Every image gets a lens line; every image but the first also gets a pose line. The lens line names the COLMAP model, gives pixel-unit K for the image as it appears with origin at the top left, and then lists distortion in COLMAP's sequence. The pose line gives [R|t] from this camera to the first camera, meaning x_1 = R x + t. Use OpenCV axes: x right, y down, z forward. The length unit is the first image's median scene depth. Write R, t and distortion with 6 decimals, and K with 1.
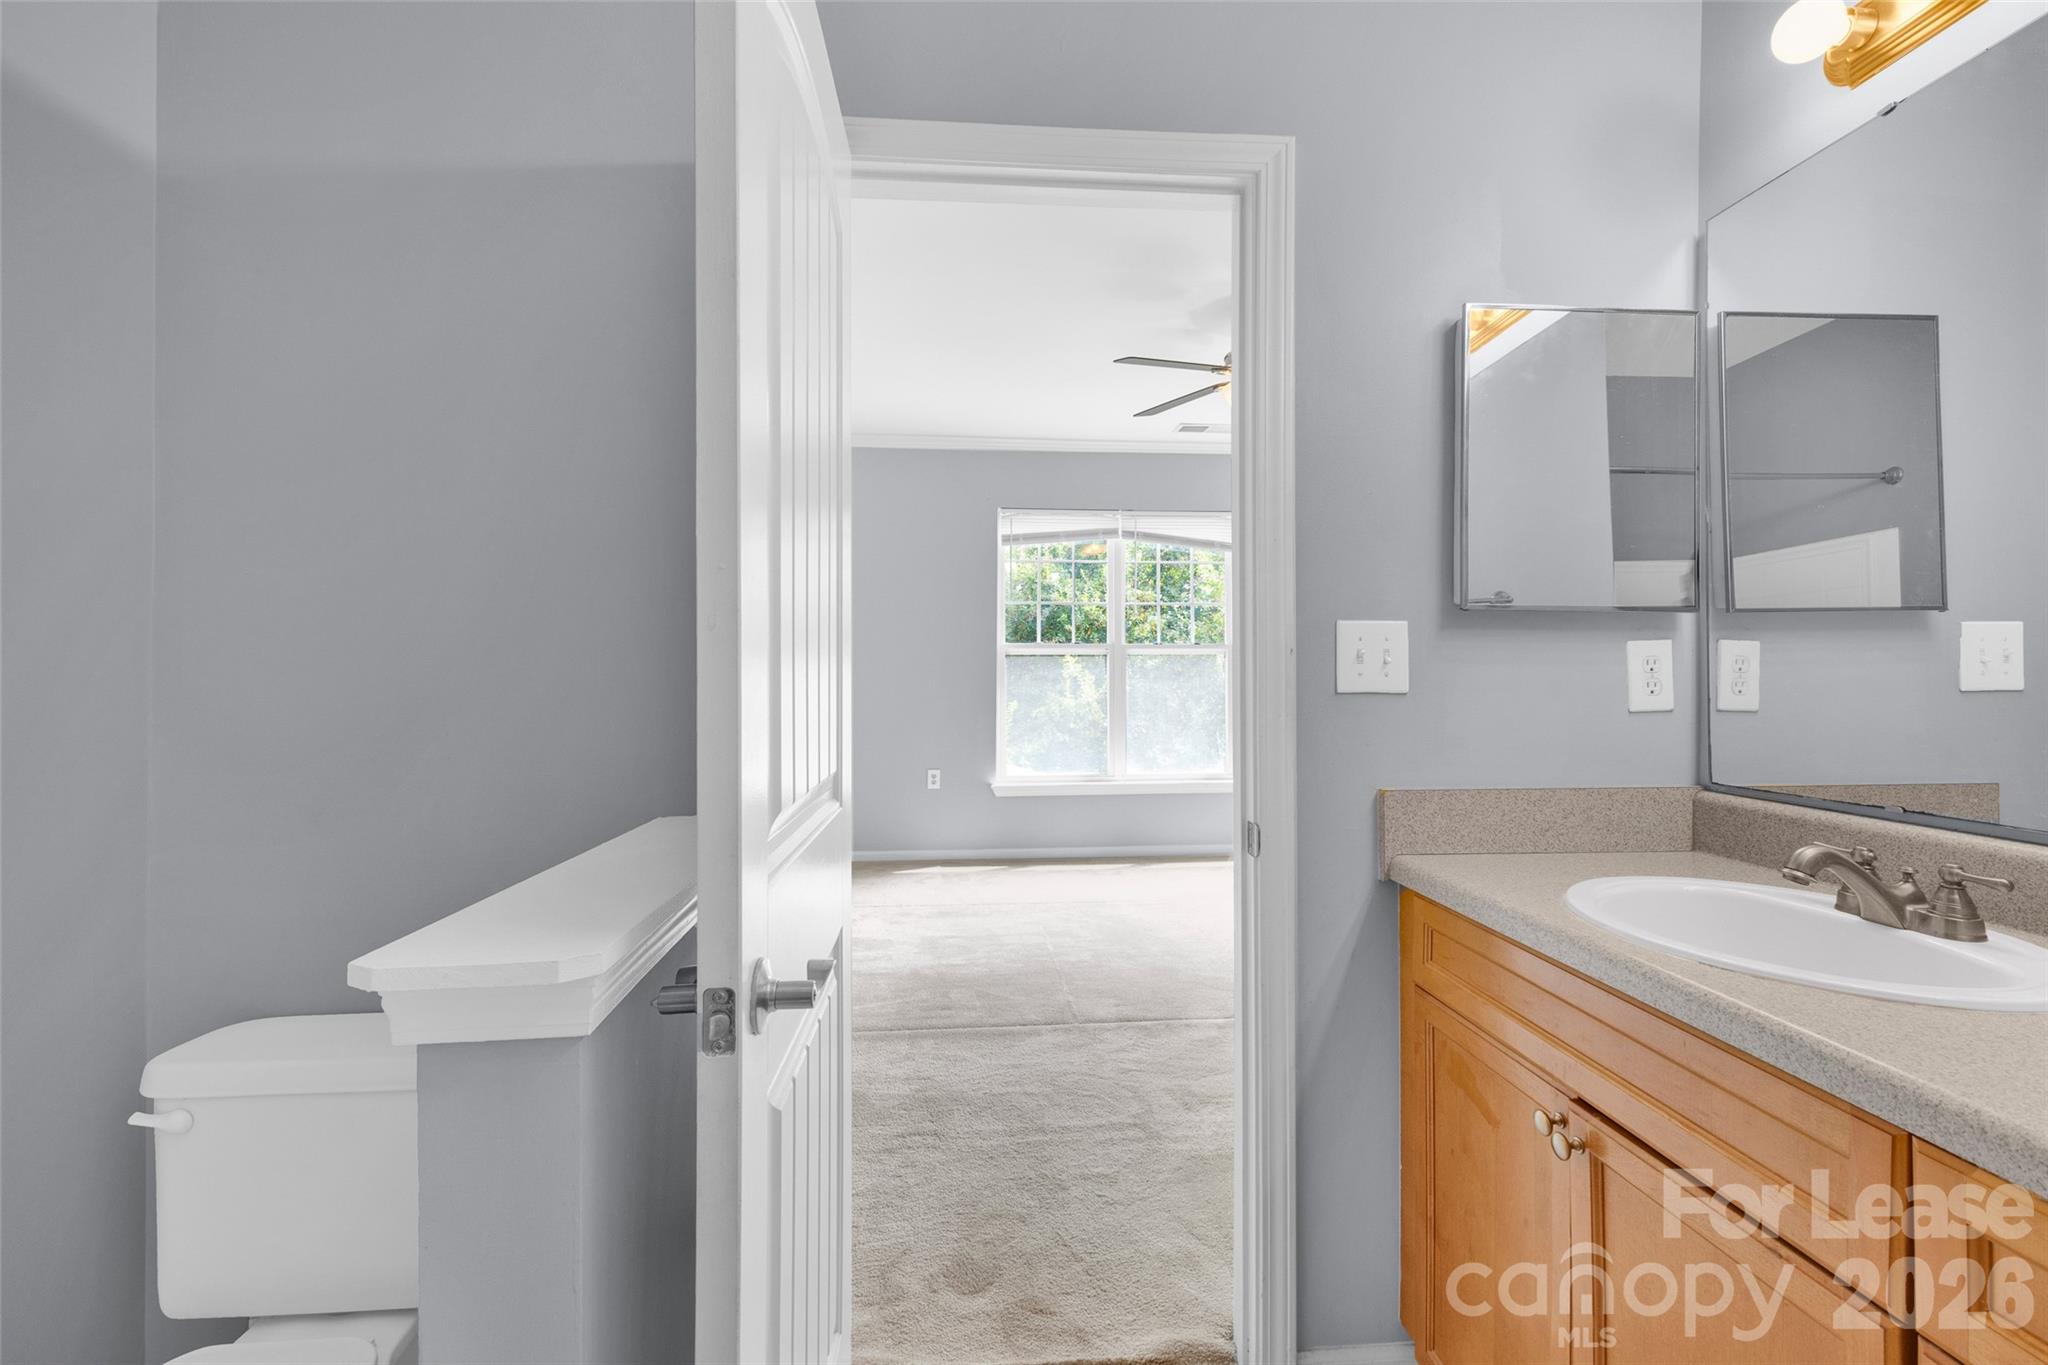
lens RADIAL K [[894.9, 0, 1028.1], [0, 894.9, 684.9], [0, 0, 1]] dist [0.000128, 0.000177]
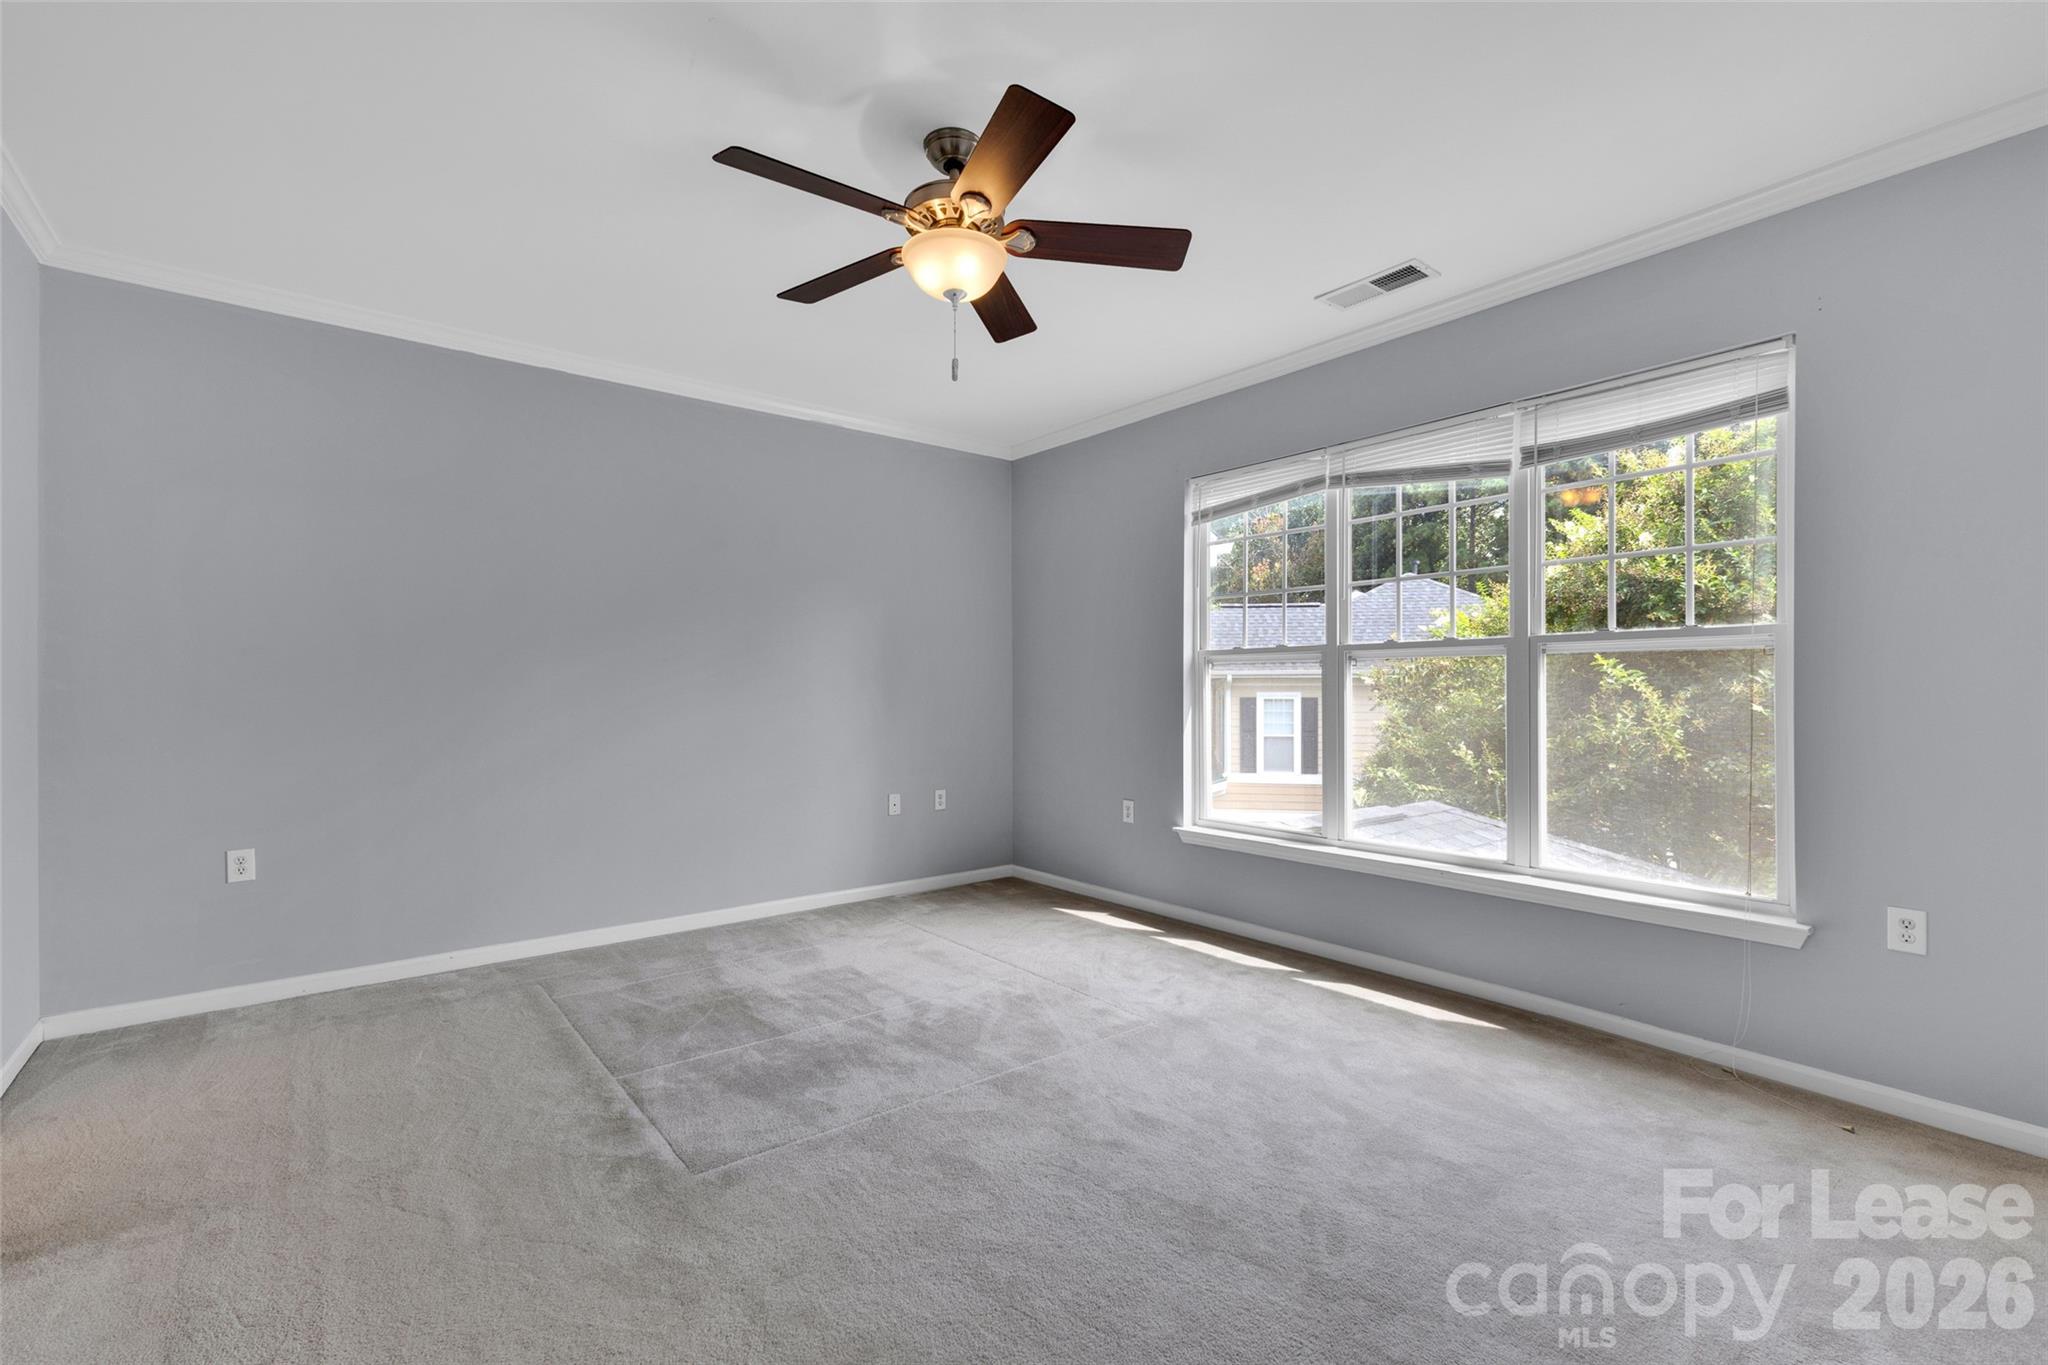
lens RADIAL K [[894.9, 0, 1028.1], [0, 894.9, 684.9], [0, 0, 1]] dist [0.000128, 0.000177]
pose [[0.564156, -0.002609, -0.825664, 0.543410], [-0.005954, 0.999956, -0.007228, -0.008453], [0.825646, 0.008994, 0.564116, 0.434897]]
